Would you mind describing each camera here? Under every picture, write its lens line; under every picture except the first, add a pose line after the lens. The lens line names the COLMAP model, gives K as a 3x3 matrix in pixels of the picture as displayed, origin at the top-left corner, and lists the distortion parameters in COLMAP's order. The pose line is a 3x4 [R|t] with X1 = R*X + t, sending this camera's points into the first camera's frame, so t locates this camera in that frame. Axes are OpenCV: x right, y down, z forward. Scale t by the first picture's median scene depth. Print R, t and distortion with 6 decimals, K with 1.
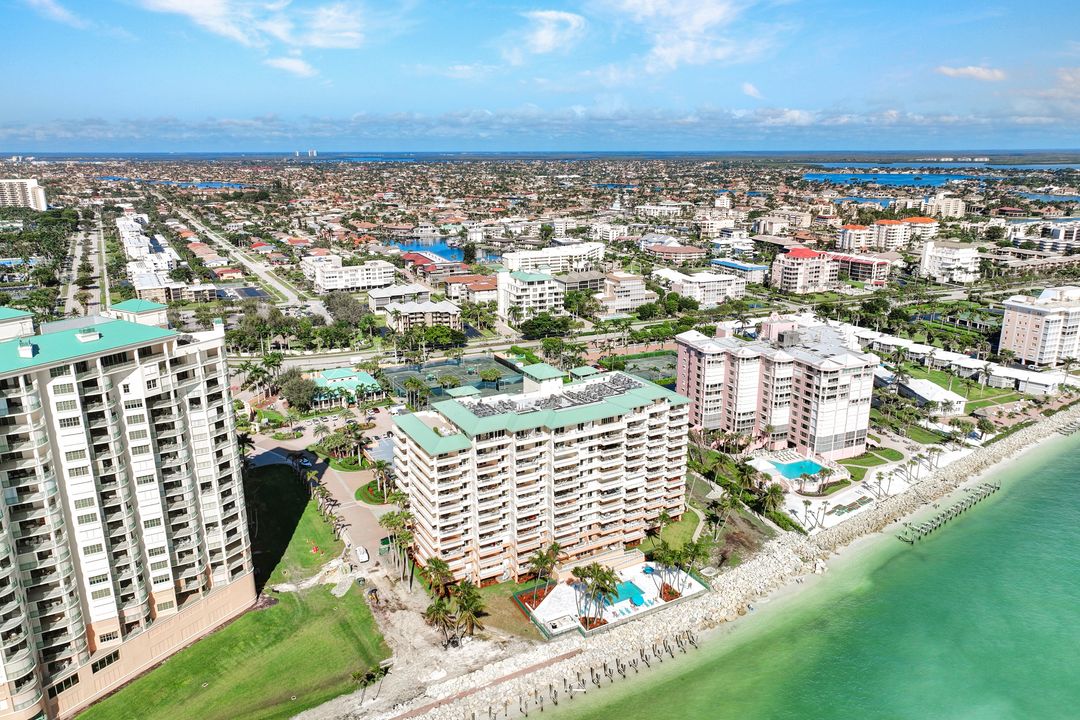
lens RADIAL K [[760.8, 0, 542.2], [0, 760.8, 352.3], [0, 0, 1]] dist [0.002652, 0.011135]
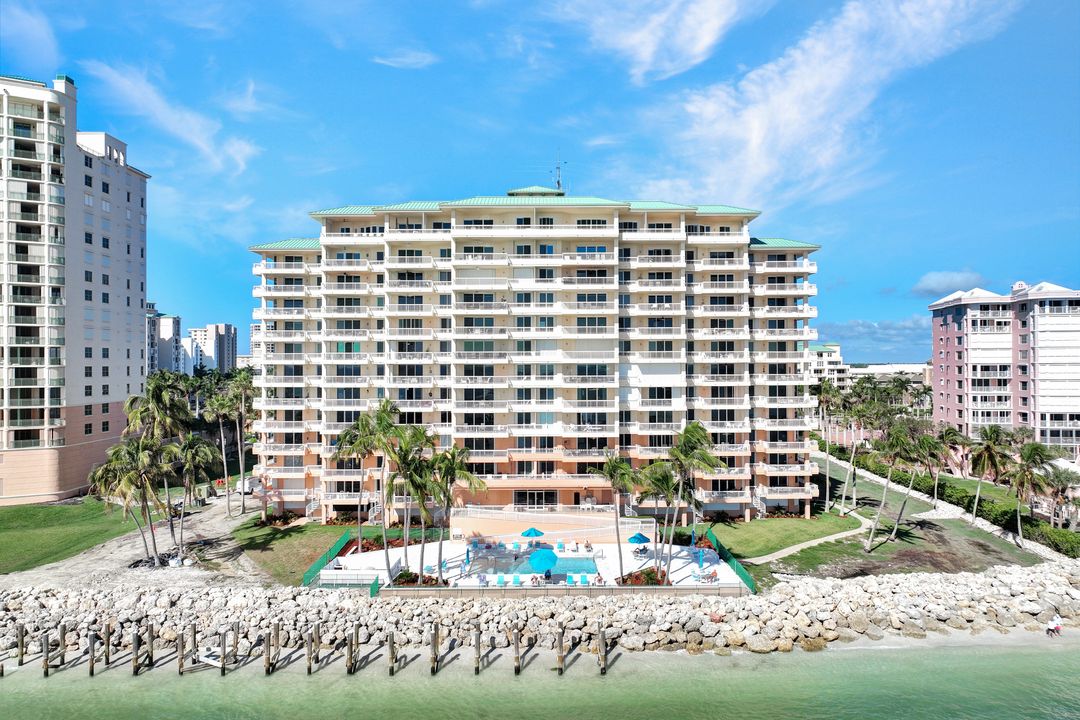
lens RADIAL K [[760.8, 0, 542.2], [0, 760.8, 352.3], [0, 0, 1]] dist [0.002652, 0.011135]
pose [[0.874650, -0.002879, -0.484747, 0.229908], [-0.128401, 0.962889, -0.237398, 0.220242], [0.467441, 0.269882, 0.841821, 0.432392]]
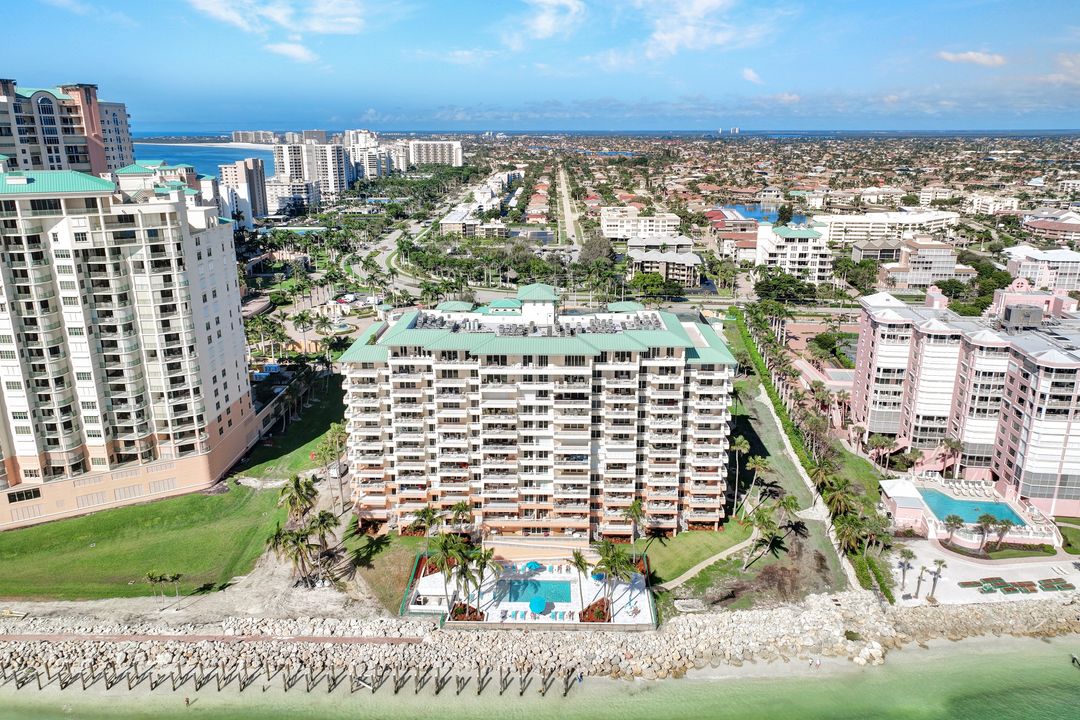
lens RADIAL K [[761.8, 0, 540.8], [0, 761.8, 335.0], [0, 0, 1]] dist [0.003434, 0.004408]
pose [[0.861842, 0.136560, -0.488446, 0.314063], [-0.134096, 0.990152, 0.040220, 0.028579], [0.489128, 0.030836, 0.871667, 0.252282]]
